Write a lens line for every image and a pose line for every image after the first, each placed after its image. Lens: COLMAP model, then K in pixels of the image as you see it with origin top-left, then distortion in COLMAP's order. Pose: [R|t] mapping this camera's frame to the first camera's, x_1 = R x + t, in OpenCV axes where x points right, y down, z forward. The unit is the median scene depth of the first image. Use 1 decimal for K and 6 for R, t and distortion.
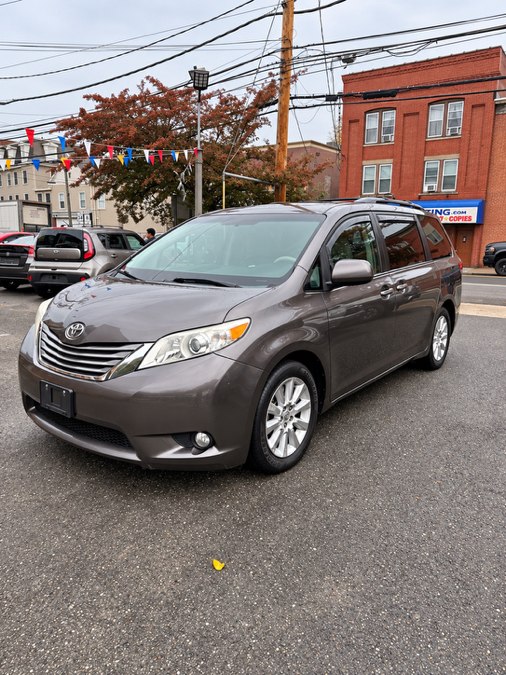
lens RADIAL K [[468.4, 0, 253.0], [0, 468.4, 337.5], [0, 0, 1]] dist [0.002408, 0.001248]
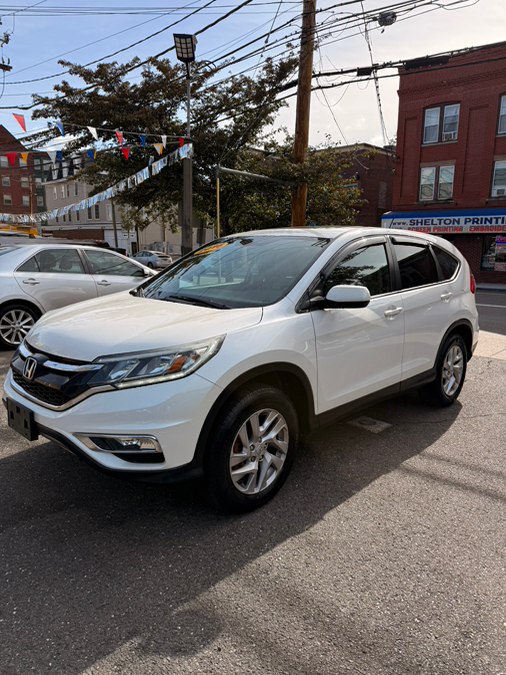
lens RADIAL K [[468.4, 0, 253.0], [0, 468.4, 337.5], [0, 0, 1]] dist [0.002408, 0.001248]
pose [[0.991457, 0.031015, -0.126692, 0.092327], [-0.033968, 0.999198, -0.021215, -0.040744], [0.125932, 0.025337, 0.991715, 0.199062]]
